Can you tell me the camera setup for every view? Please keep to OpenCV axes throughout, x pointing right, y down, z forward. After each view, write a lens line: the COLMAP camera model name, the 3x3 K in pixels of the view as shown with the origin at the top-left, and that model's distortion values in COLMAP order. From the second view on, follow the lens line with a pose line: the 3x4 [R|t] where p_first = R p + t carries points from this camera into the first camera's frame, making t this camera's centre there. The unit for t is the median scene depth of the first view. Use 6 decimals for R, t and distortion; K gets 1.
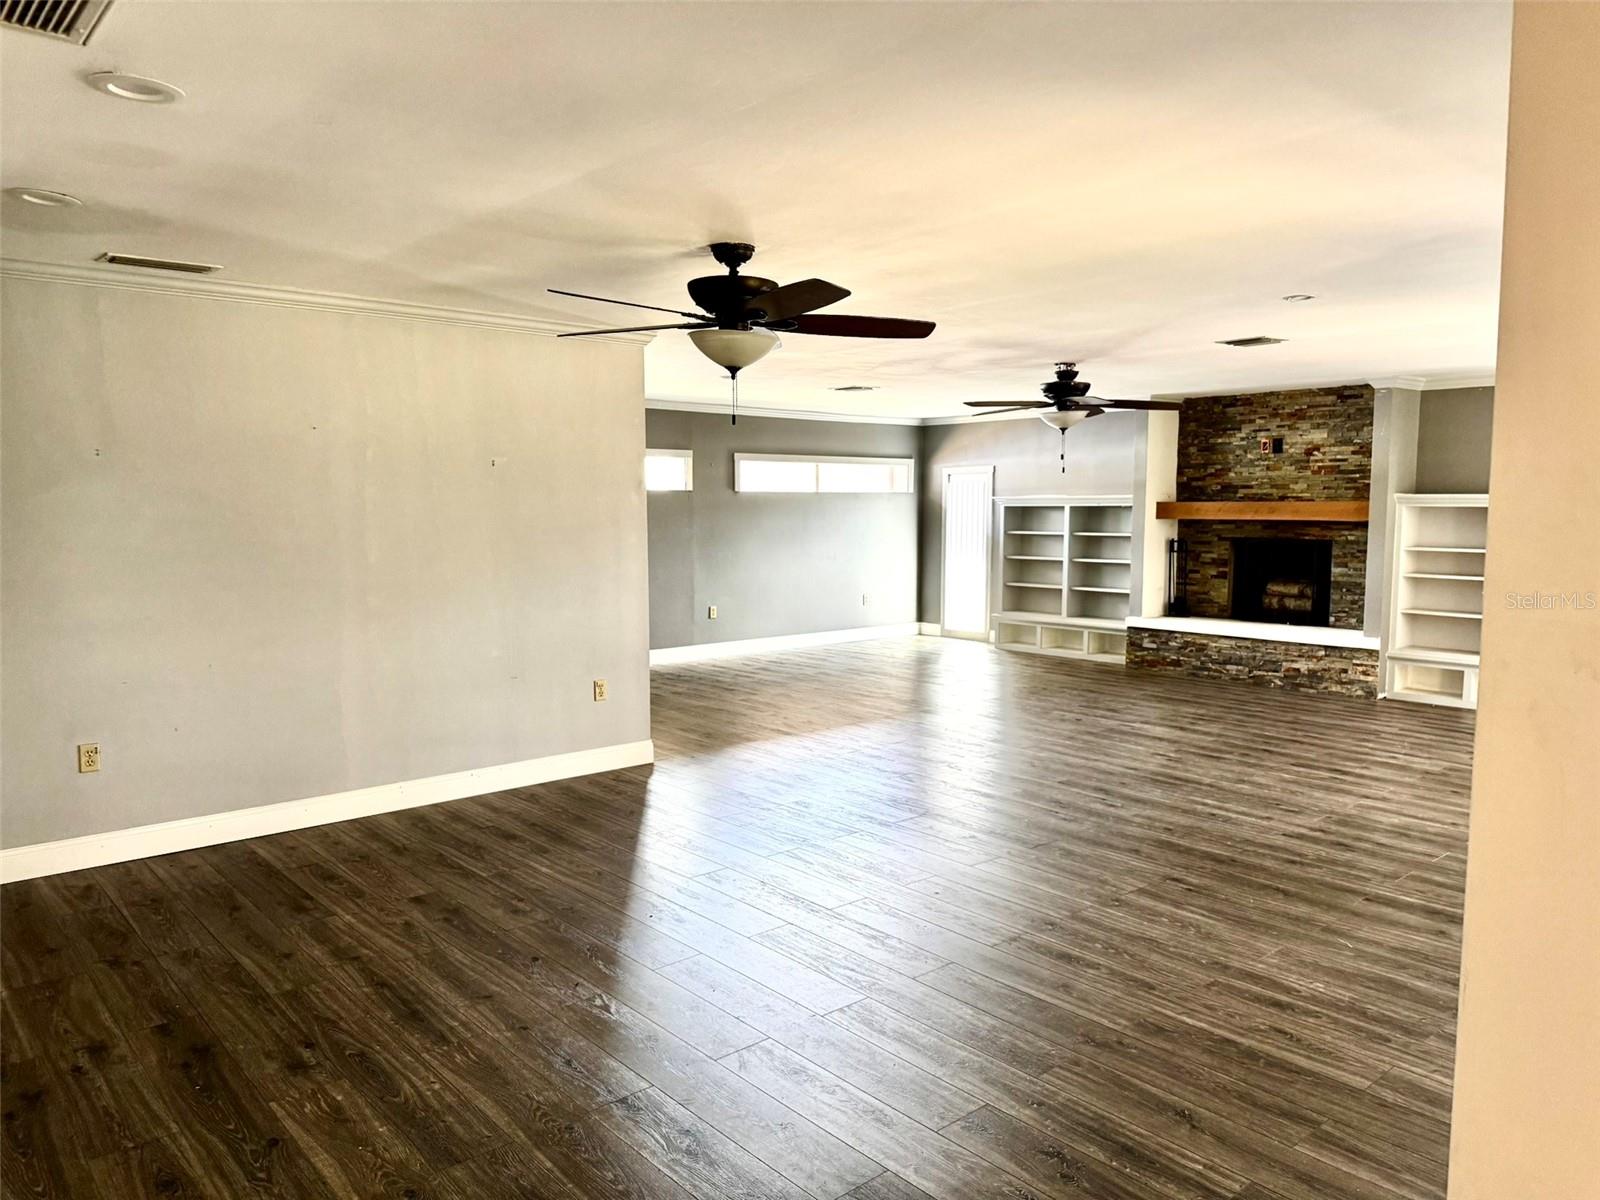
lens RADIAL K [[1116.1, 0, 800.0], [0, 1116.1, 600.0], [0, 0, 1]] dist [0.205143, -0.443949]
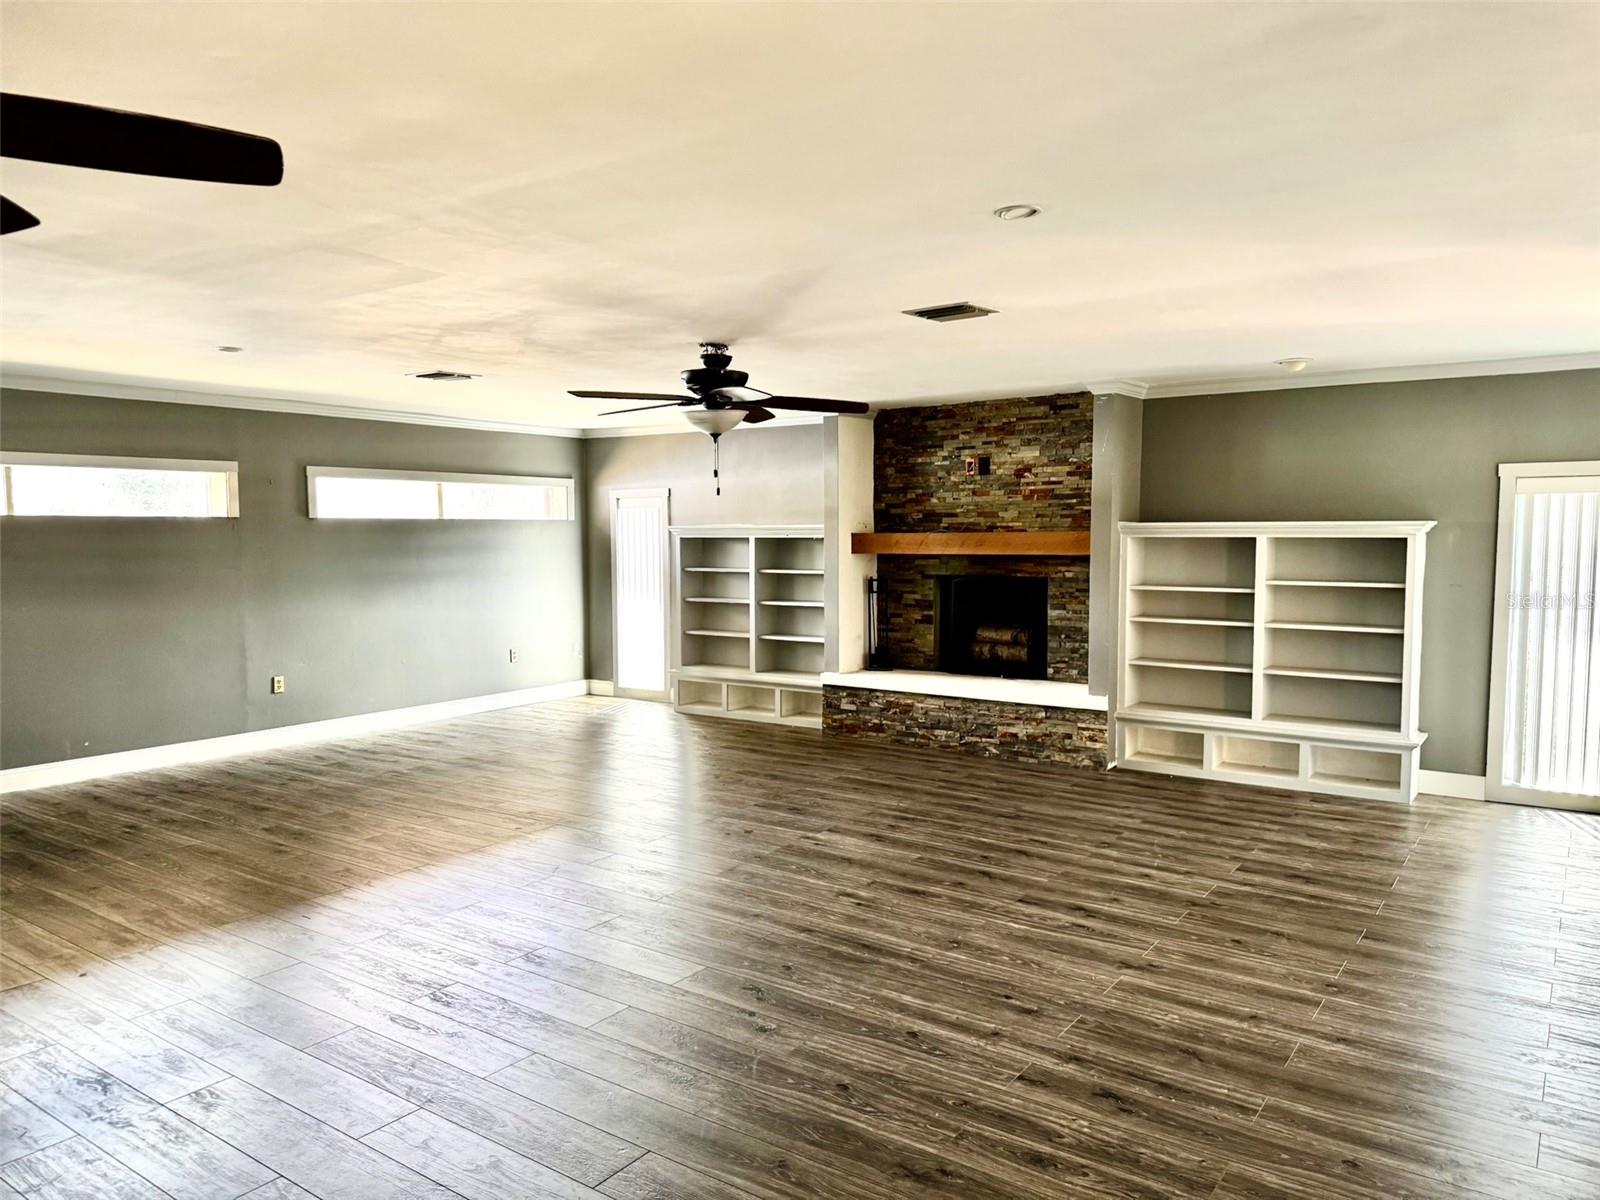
lens RADIAL K [[1116.1, 0, 800.0], [0, 1116.1, 600.0], [0, 0, 1]] dist [0.205143, -0.443949]
pose [[0.972395, -0.019908, 0.232489, 0.092736], [0.025420, 0.999462, -0.020736, -0.022911], [-0.231951, 0.026073, 0.972378, 0.230558]]
